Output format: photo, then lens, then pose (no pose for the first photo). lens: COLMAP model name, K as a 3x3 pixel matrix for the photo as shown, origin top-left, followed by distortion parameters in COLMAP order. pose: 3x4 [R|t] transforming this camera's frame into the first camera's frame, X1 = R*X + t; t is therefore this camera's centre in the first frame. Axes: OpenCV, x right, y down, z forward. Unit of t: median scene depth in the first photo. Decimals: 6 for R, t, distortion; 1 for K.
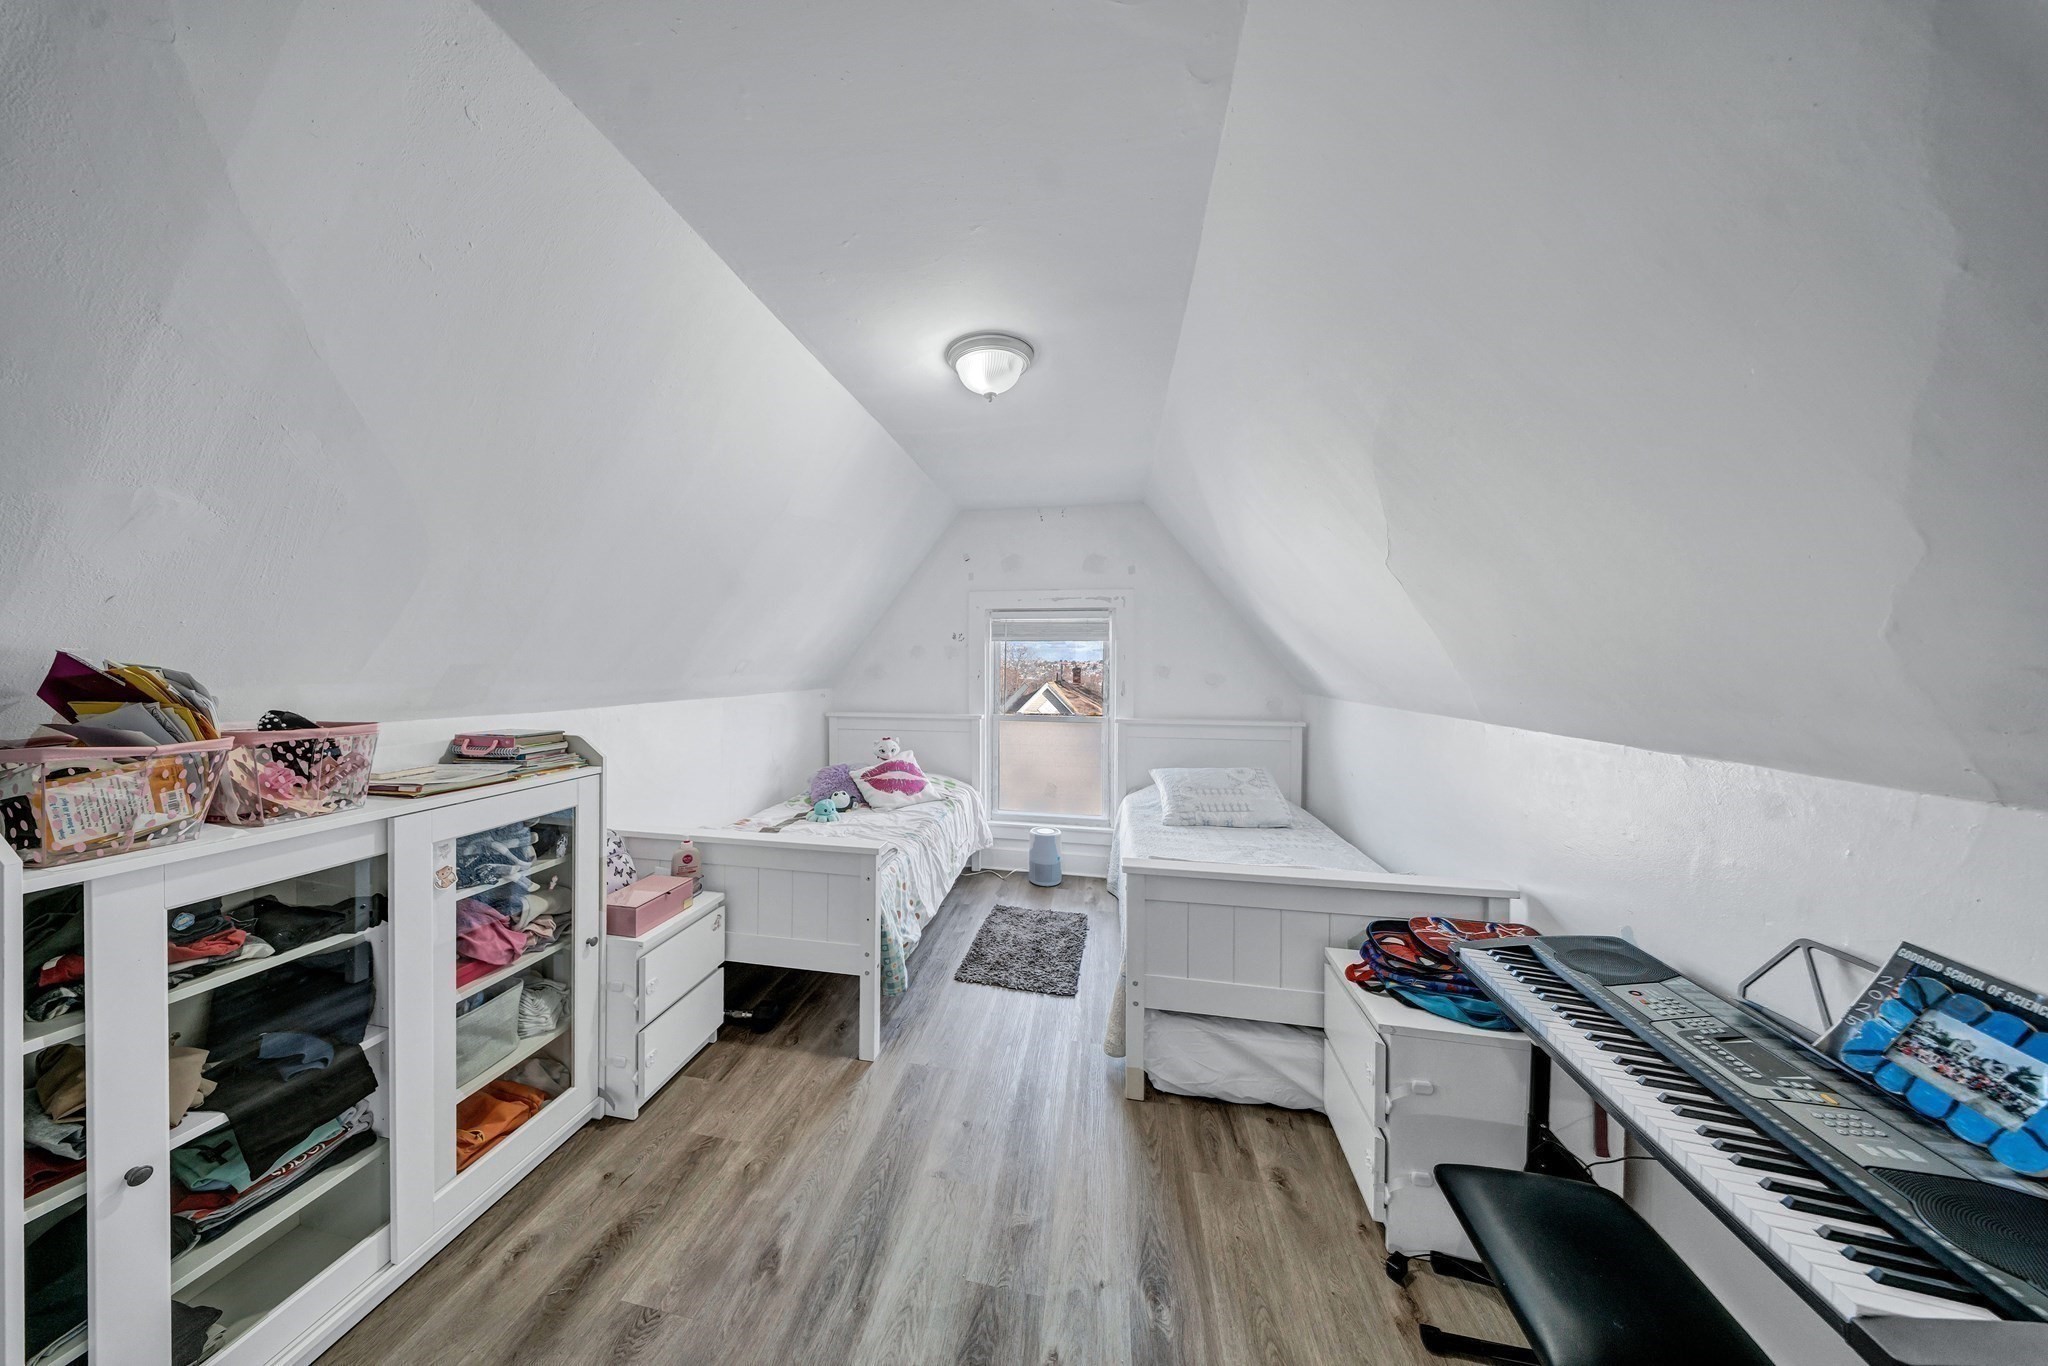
lens RADIAL K [[602.7, 0, 1013.5], [0, 602.7, 666.7], [0, 0, 1]] dist [0.000007, 0.000000]
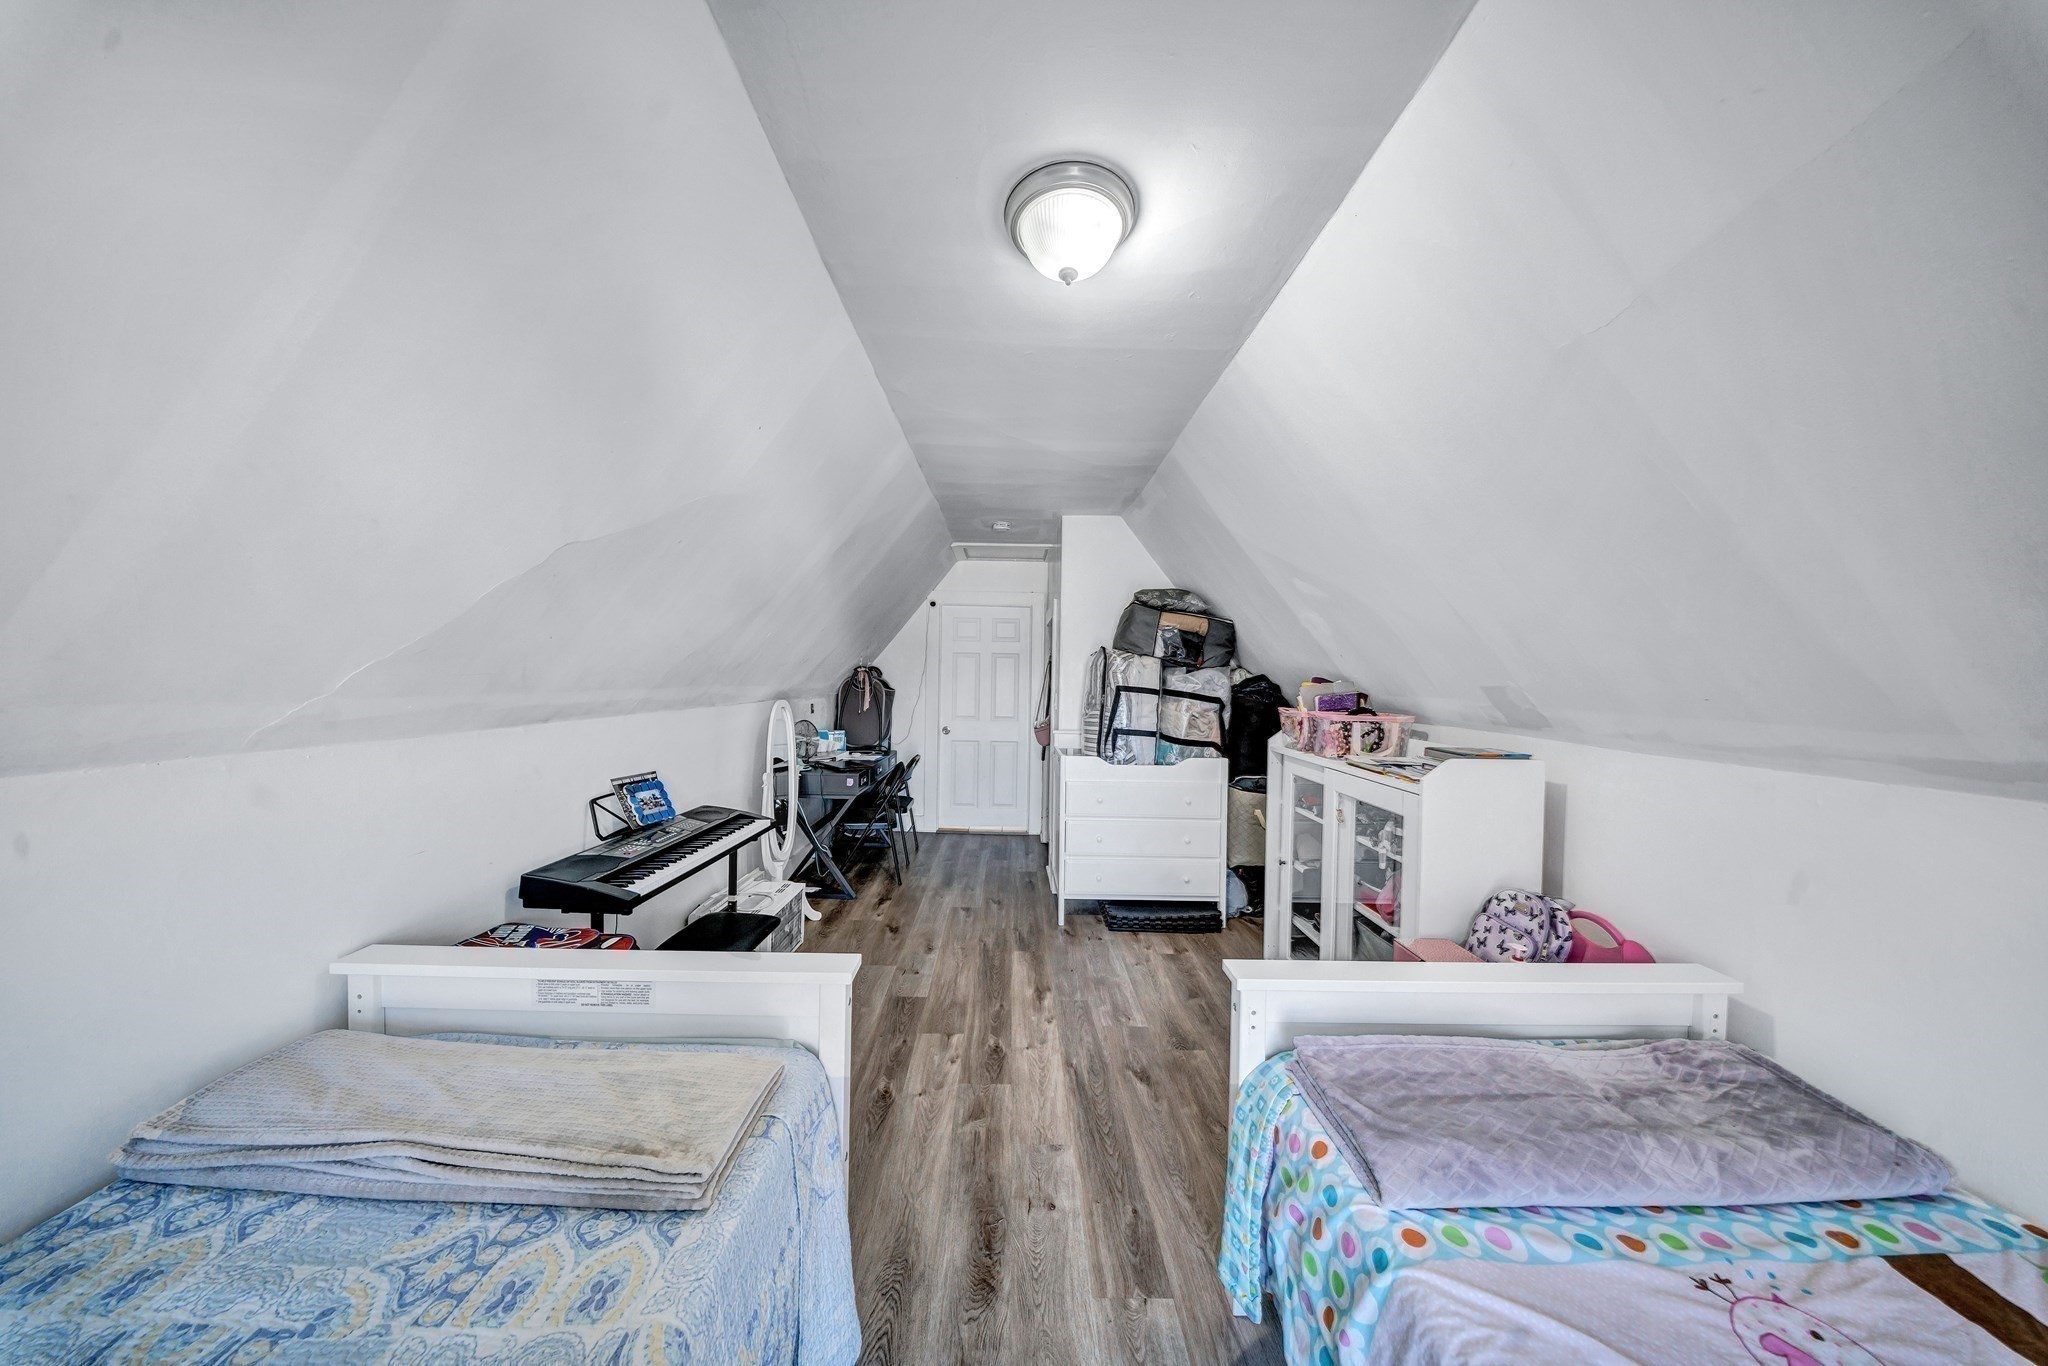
lens RADIAL K [[602.7, 0, 1019.5], [0, 602.7, 680.1], [0, 0, 1]] dist [0.000007, 0.000000]
pose [[-0.985820, -0.015790, -0.167059, 0.150078], [-0.019428, 0.999608, 0.020165, -0.022698], [0.166675, 0.023125, -0.985741, 2.200243]]
